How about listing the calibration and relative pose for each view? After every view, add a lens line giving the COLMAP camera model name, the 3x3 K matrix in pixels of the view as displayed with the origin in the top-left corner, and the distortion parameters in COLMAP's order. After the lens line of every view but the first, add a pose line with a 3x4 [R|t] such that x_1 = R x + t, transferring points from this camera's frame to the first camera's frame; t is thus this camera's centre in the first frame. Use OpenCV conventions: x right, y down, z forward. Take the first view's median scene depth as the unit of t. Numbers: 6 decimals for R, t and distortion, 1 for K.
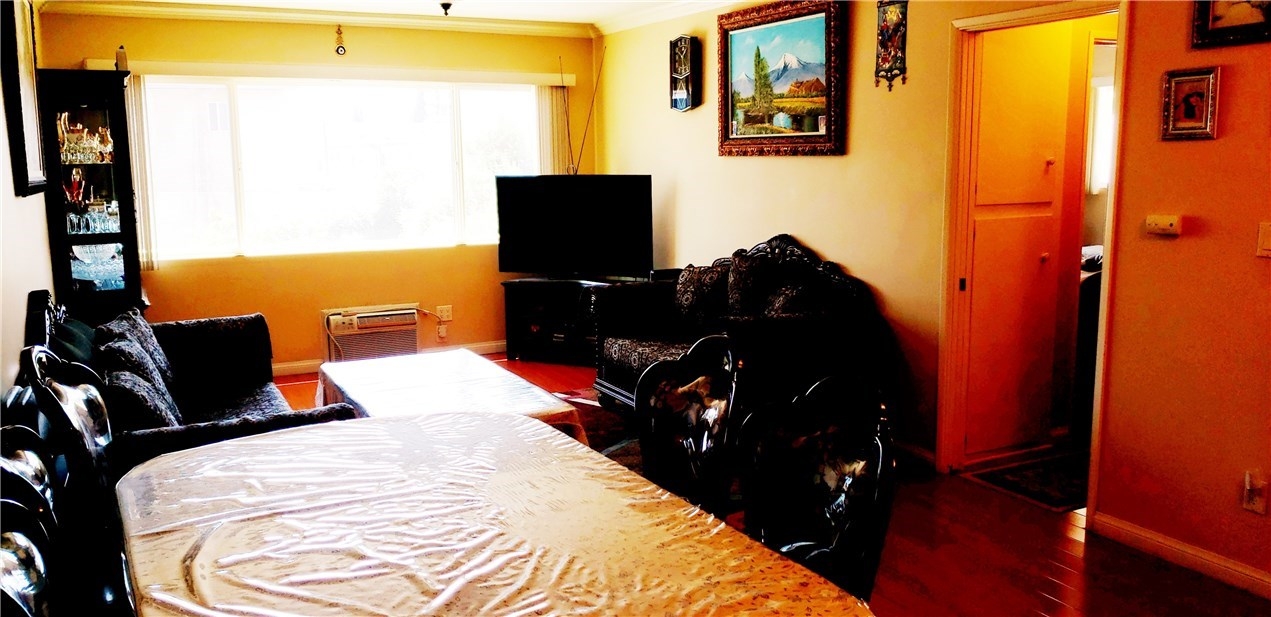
lens RADIAL K [[1023.9, 0, 619.4], [0, 1023.9, 304.2], [0, 0, 1]] dist [0.027397, -0.008854]
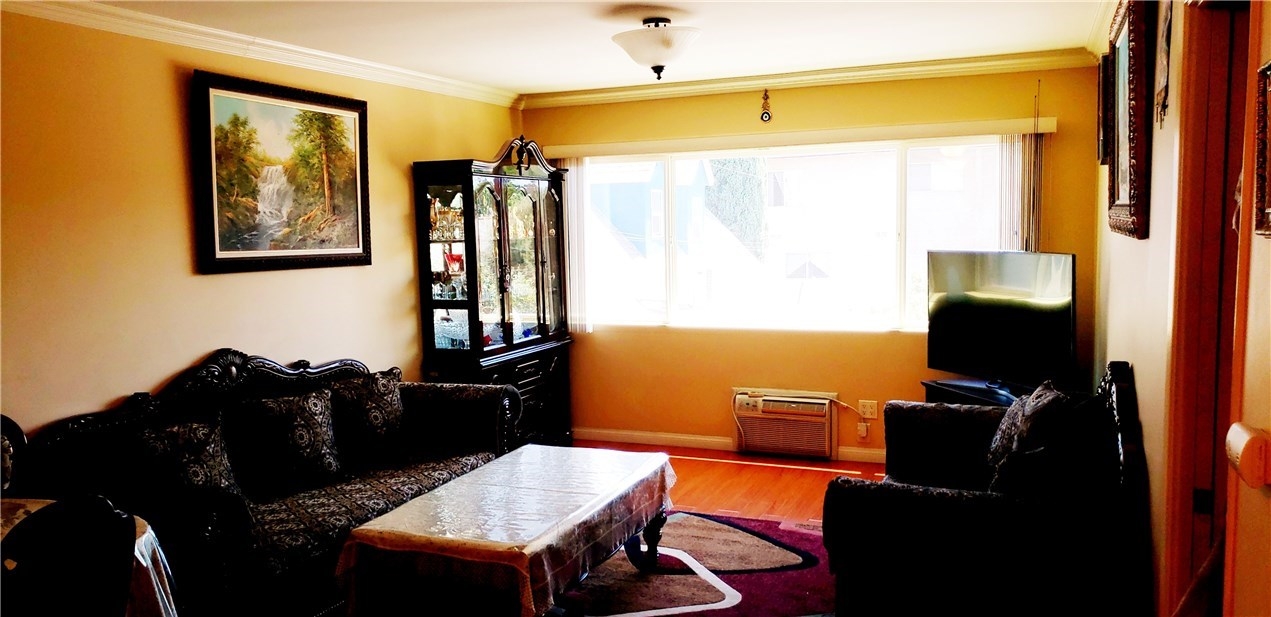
lens RADIAL K [[1023.9, 0, 619.4], [0, 1023.9, 304.2], [0, 0, 1]] dist [0.027397, -0.008854]
pose [[0.627243, 0.059392, -0.776556, 0.386030], [-0.097329, 0.995249, -0.002497, -0.059757], [0.772718, 0.077147, 0.630043, 0.316043]]
